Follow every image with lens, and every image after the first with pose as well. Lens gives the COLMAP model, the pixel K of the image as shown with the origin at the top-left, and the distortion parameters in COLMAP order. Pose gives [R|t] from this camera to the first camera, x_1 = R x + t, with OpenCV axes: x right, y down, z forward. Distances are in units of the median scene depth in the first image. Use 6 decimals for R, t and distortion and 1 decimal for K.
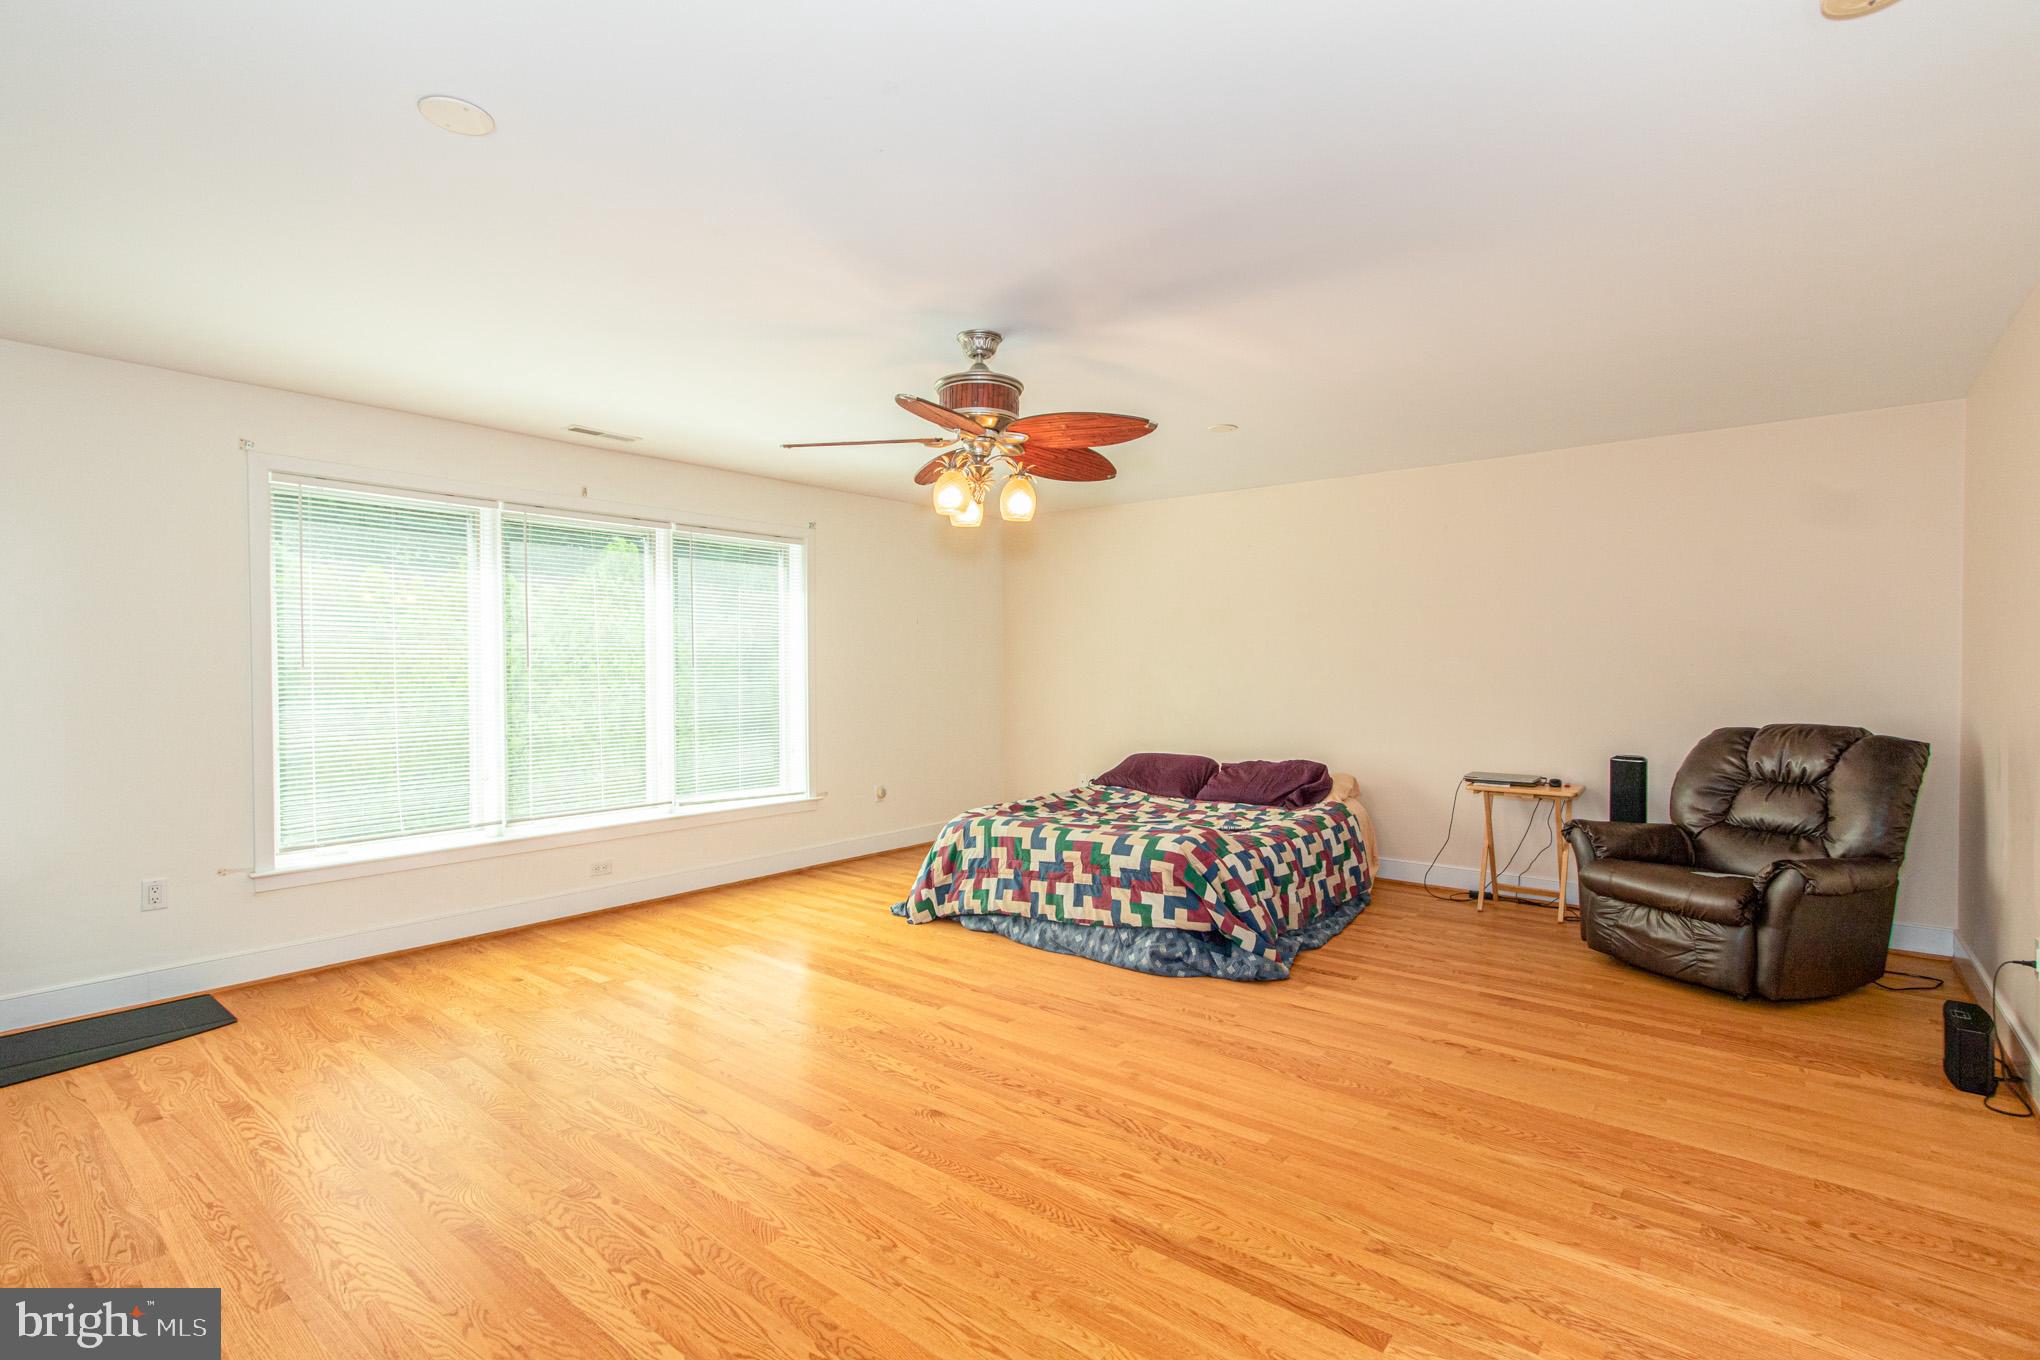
lens RADIAL K [[939.7, 0, 1003.9], [0, 939.7, 672.3], [0, 0, 1]] dist [0.002887, 0.000569]
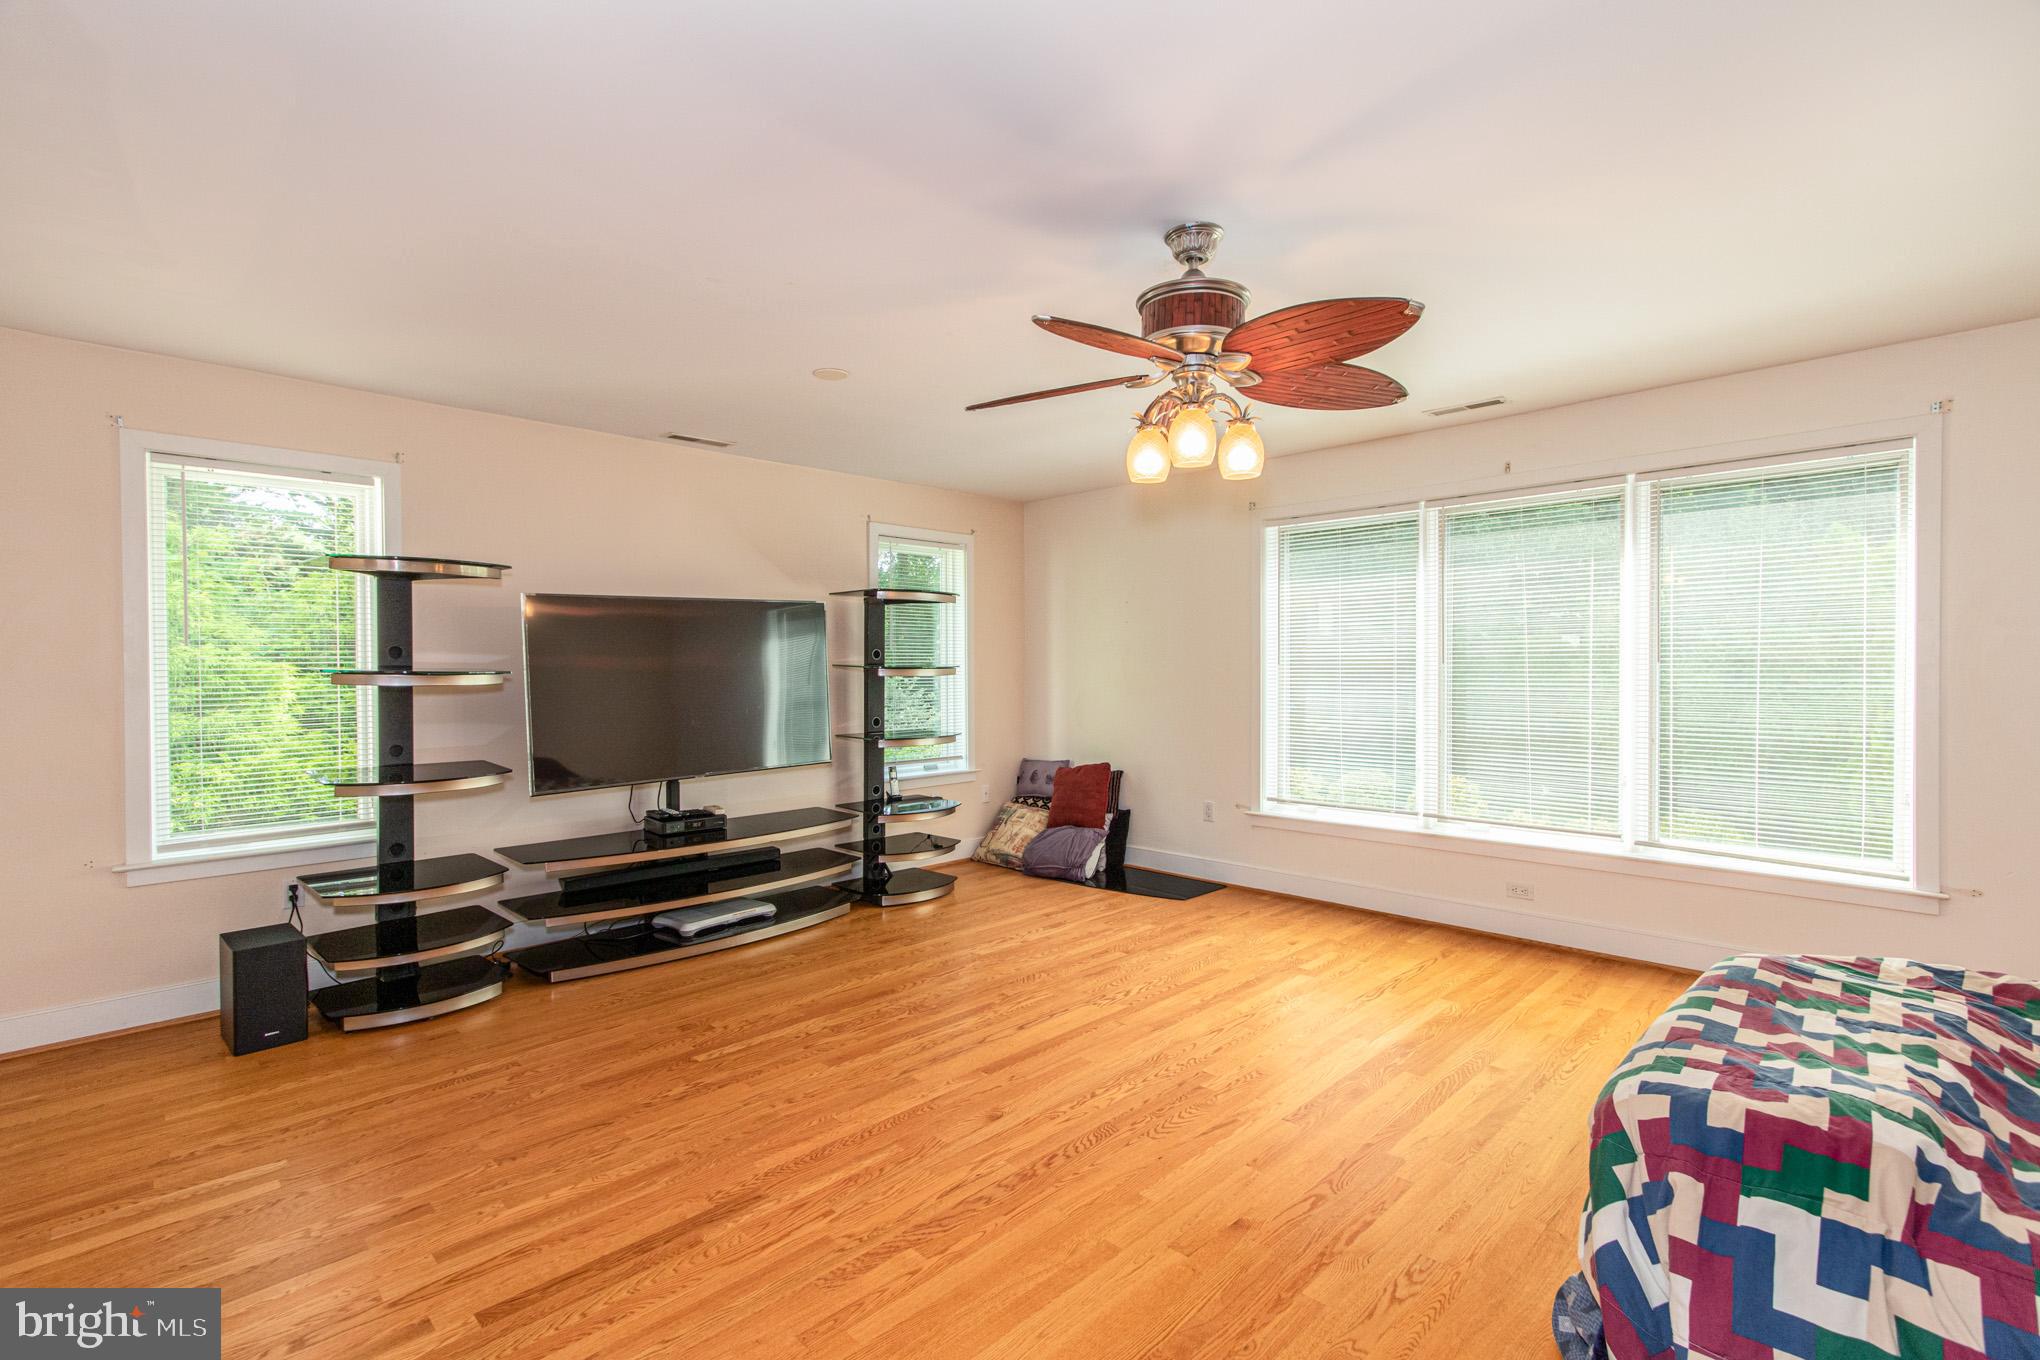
lens RADIAL K [[939.7, 0, 1003.4], [0, 939.7, 683.0], [0, 0, 1]] dist [0.002887, 0.000569]
pose [[-0.099722, 0.020542, -0.994803, 0.683931], [0.001145, 0.999789, 0.020530, -0.007527], [0.995015, 0.000908, -0.099725, 0.837740]]
